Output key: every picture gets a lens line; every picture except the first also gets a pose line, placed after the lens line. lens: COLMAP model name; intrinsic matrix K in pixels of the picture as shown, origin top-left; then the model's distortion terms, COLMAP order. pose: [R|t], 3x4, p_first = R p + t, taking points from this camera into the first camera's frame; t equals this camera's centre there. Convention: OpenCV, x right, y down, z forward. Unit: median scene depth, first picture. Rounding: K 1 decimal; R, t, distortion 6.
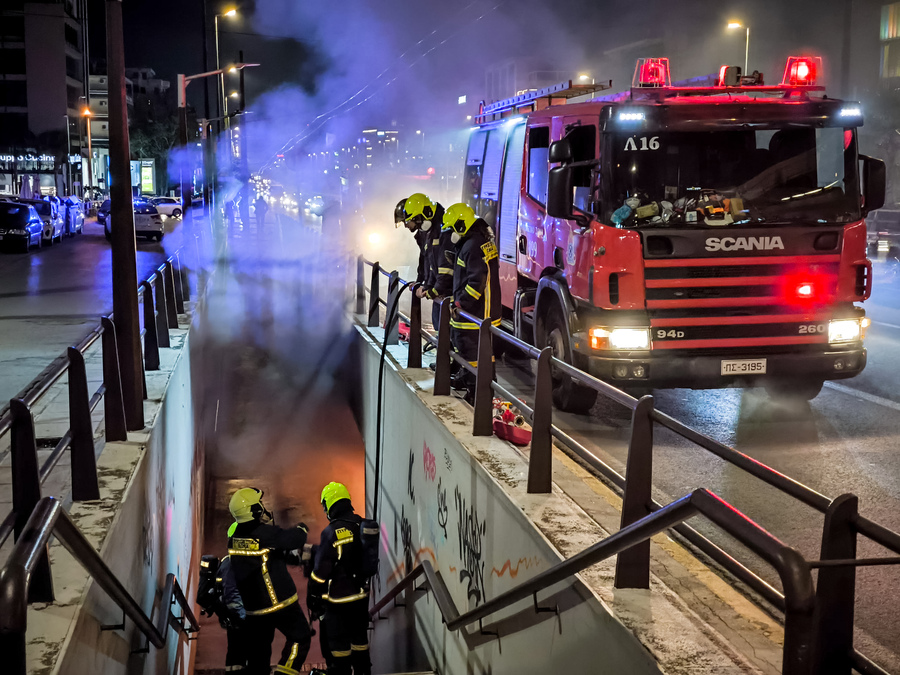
lens RADIAL K [[1277.3, 0, 440.9], [0, 1277.3, 342.0], [0, 0, 1]] dist [0.305157, -0.964005]
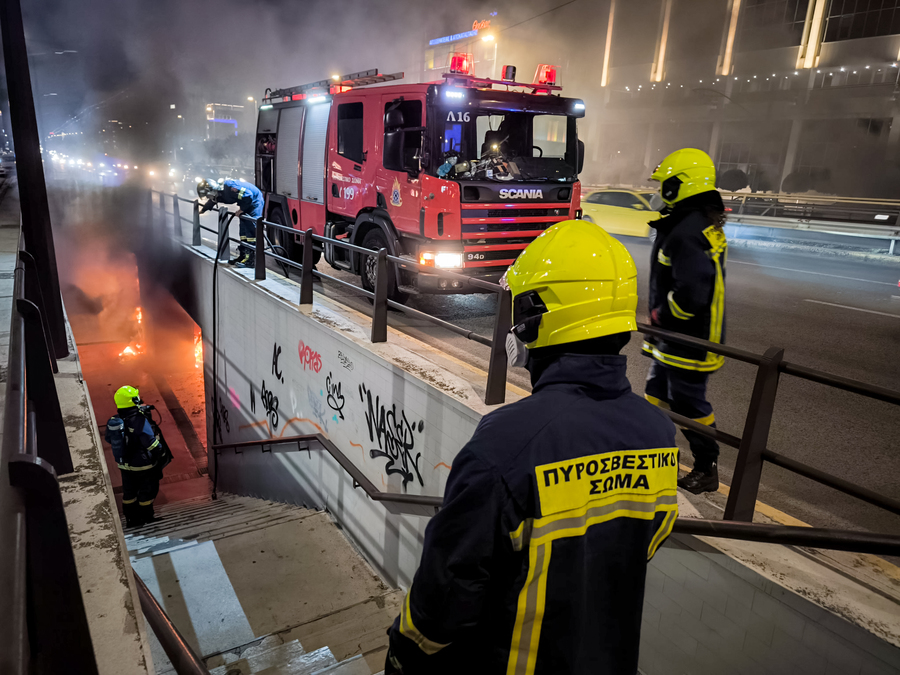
lens RADIAL K [[638.1, 0, 450.0], [0, 638.1, 337.5], [0, 0, 1]] dist [0.056470, 0.000193]
pose [[0.916831, -0.060665, 0.394641, -0.135061], [0.004230, 0.989811, 0.142328, -0.018520], [-0.399254, -0.128821, 0.907745, 0.353939]]
